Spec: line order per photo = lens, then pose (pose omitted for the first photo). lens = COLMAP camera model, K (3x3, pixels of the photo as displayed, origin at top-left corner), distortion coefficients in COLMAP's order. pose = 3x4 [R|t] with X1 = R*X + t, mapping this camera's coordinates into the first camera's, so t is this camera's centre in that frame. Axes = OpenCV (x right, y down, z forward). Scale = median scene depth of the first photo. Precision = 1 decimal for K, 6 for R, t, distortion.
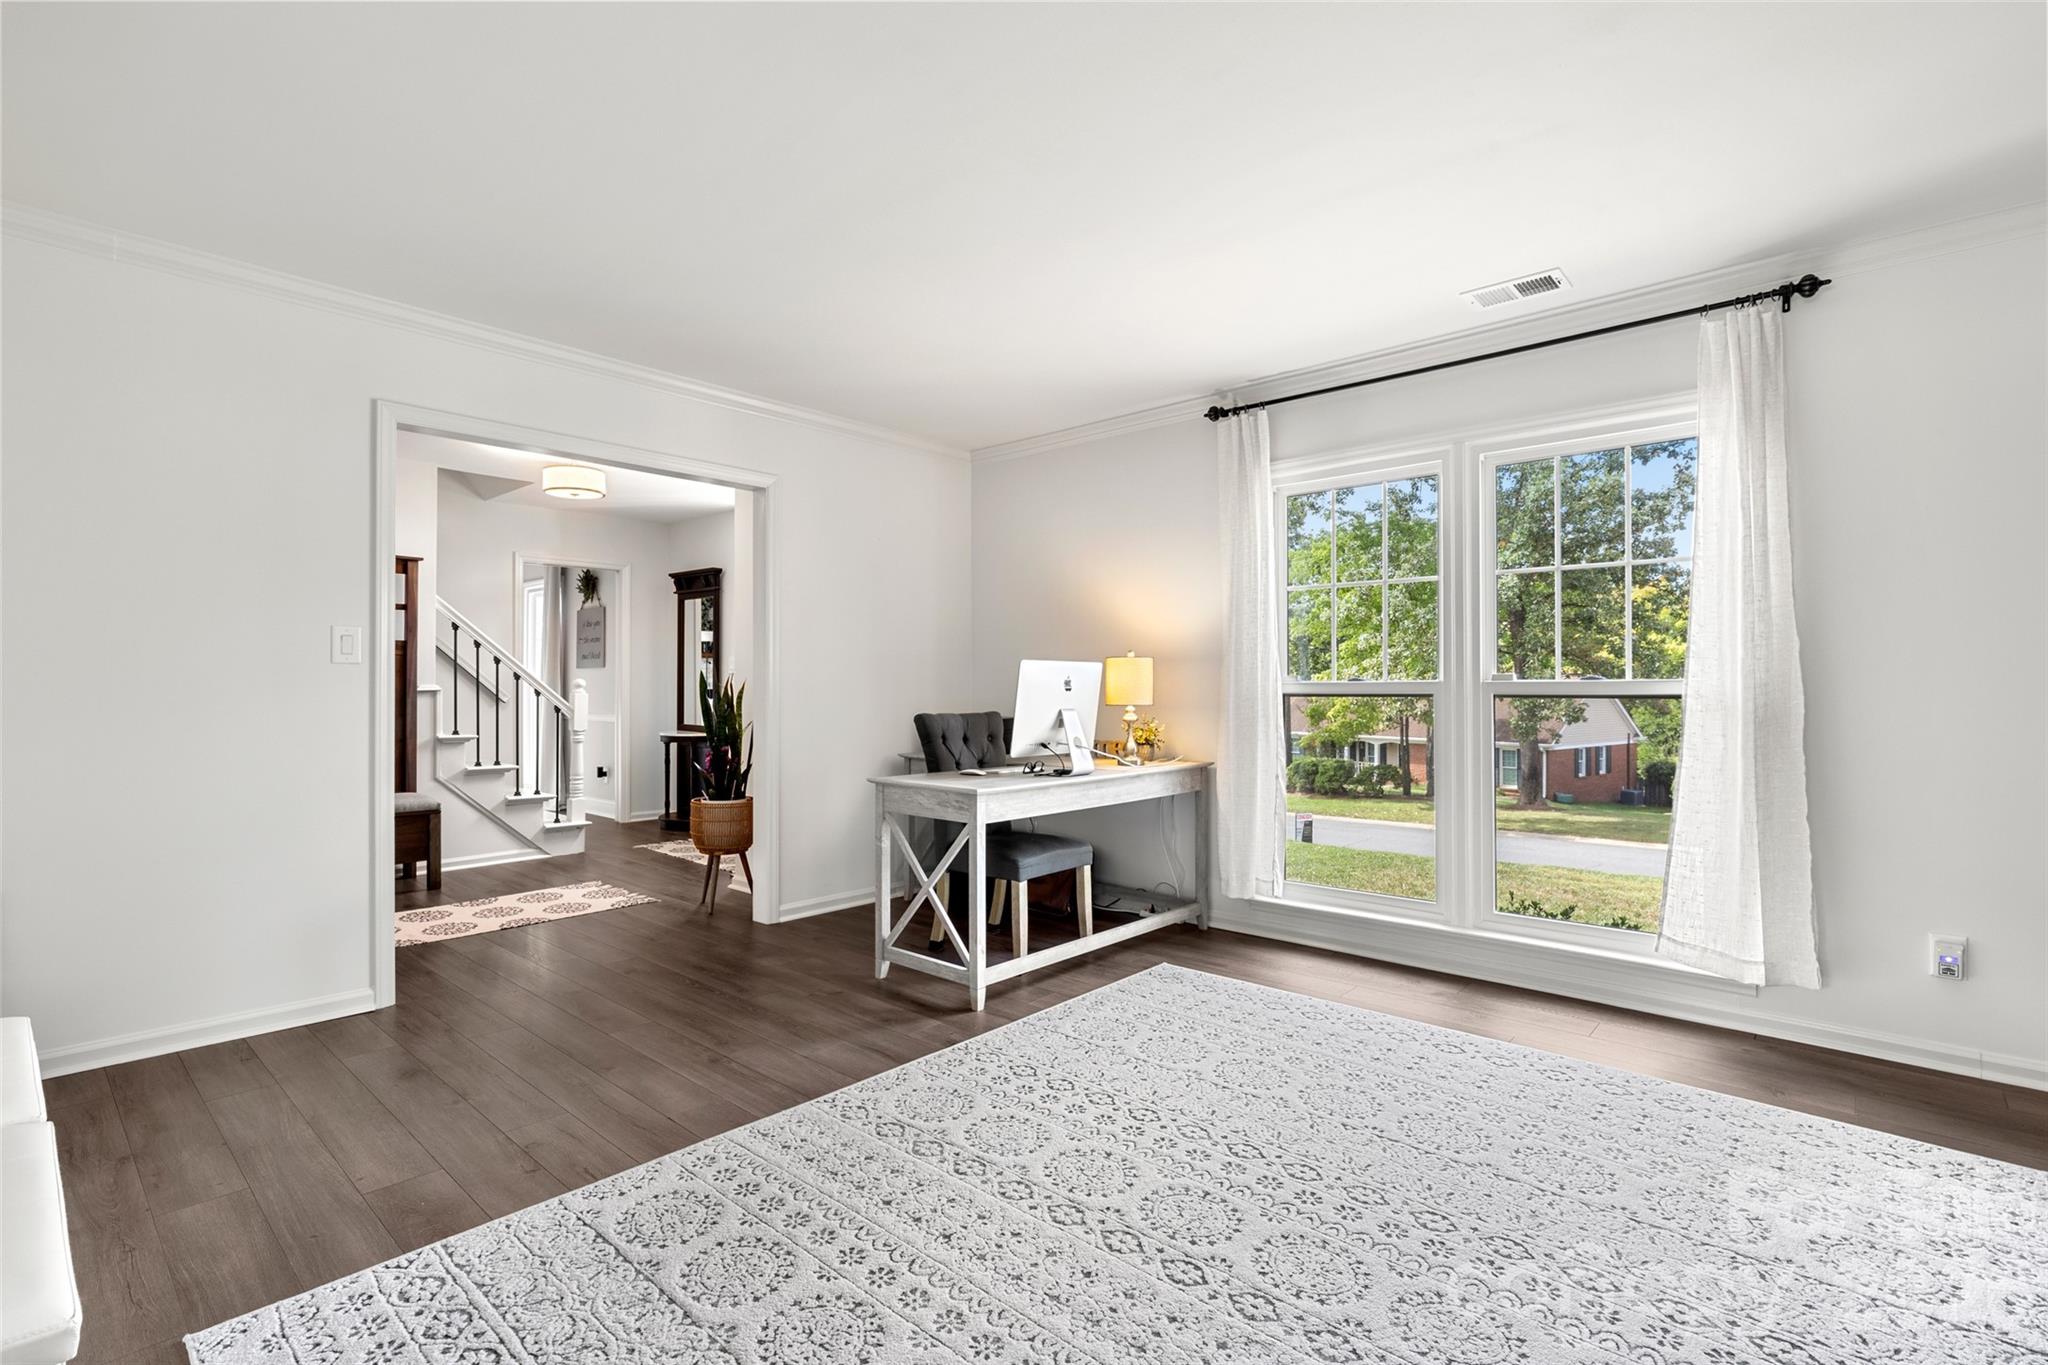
lens RADIAL K [[953.9, 0, 1024.0], [0, 953.9, 682.5], [0, 0, 1]] dist [-0.000328, -0.000163]
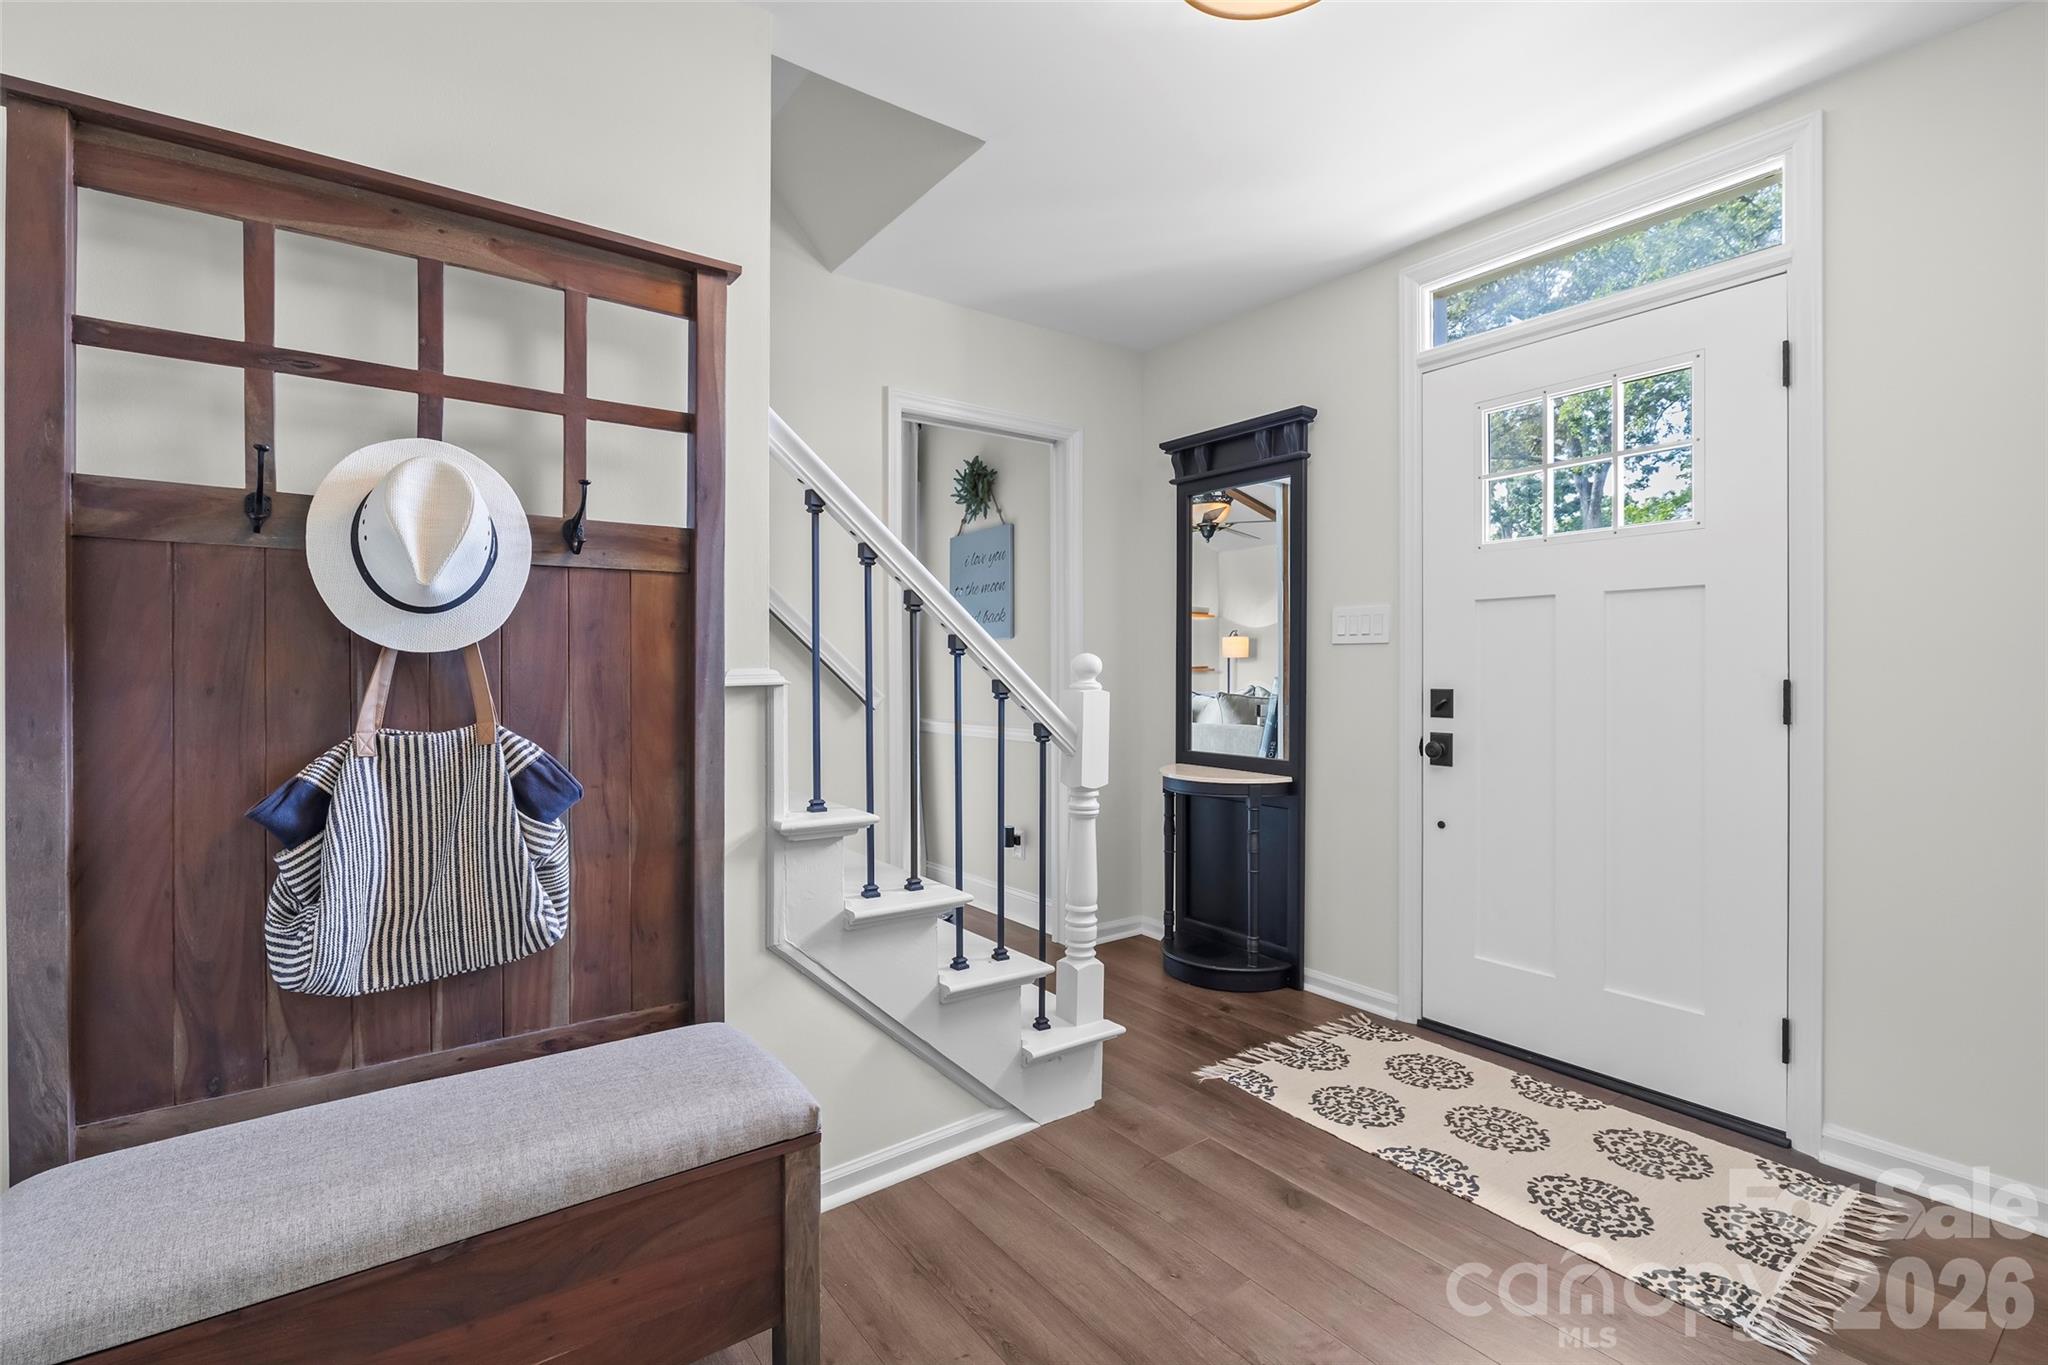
lens RADIAL K [[930.8, 0, 1024.0], [0, 930.8, 682.5], [0, 0, 1]] dist [-0.001421, -0.000105]
pose [[0.978601, 0.003166, -0.205744, -0.342921], [-0.000262, 0.999900, 0.014143, 0.002001], [0.205768, -0.013786, 0.978504, 0.517962]]
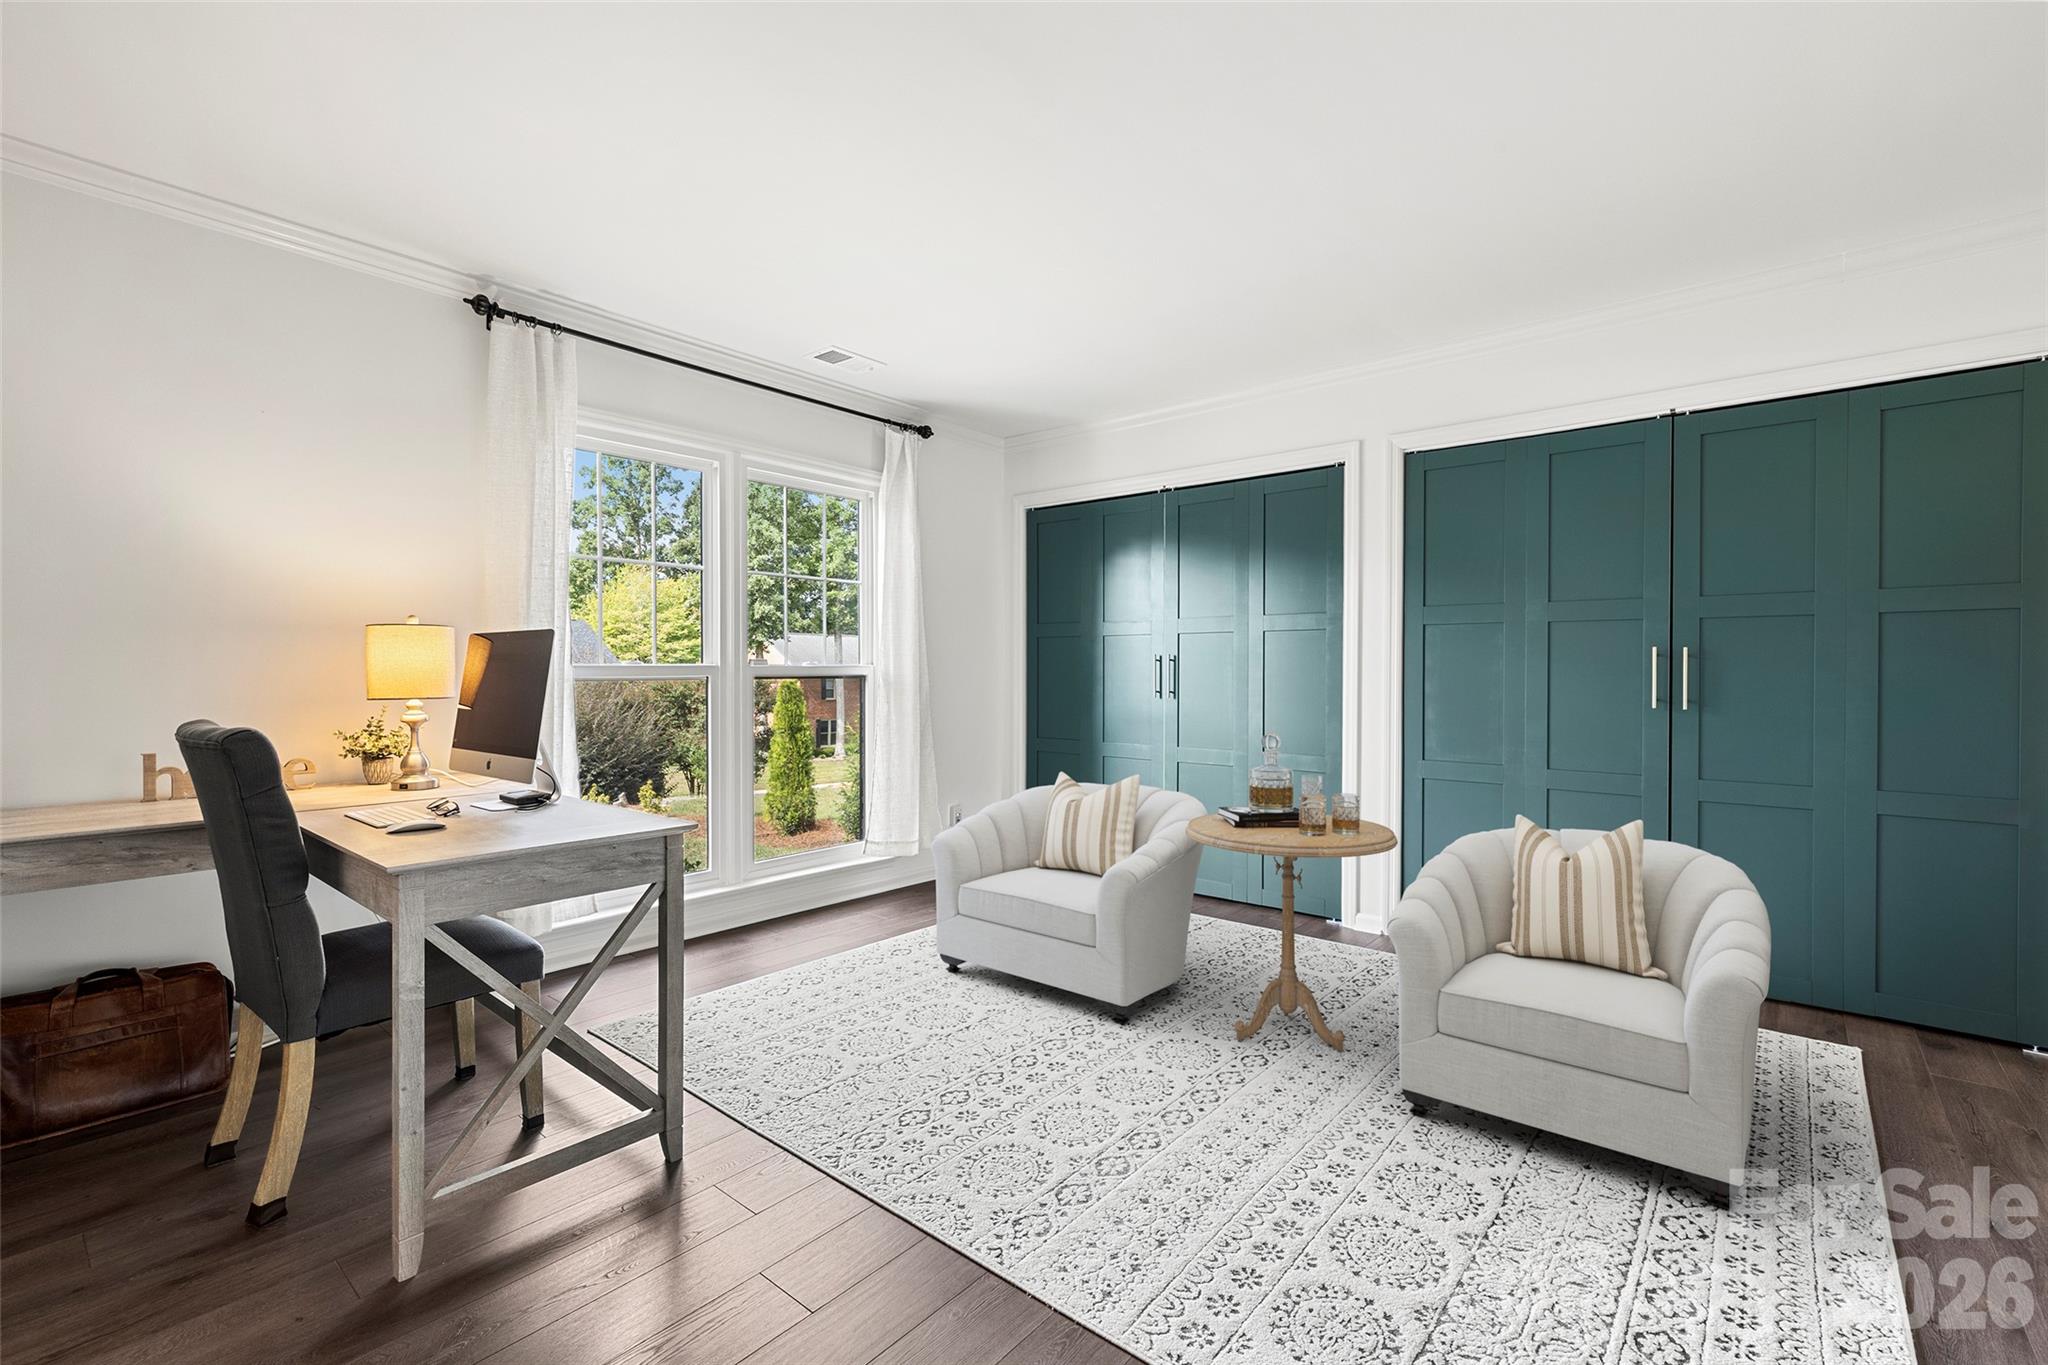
lens RADIAL K [[889.1, 0, 1024.0], [0, 889.1, 682.5], [0, 0, 1]] dist [-0.001596, 0.000152]
pose [[-0.032667, -0.011939, 0.999395, -0.981715], [-0.005856, 0.999914, 0.011754, 0.007058], [-0.999449, -0.005468, -0.032734, 1.144388]]
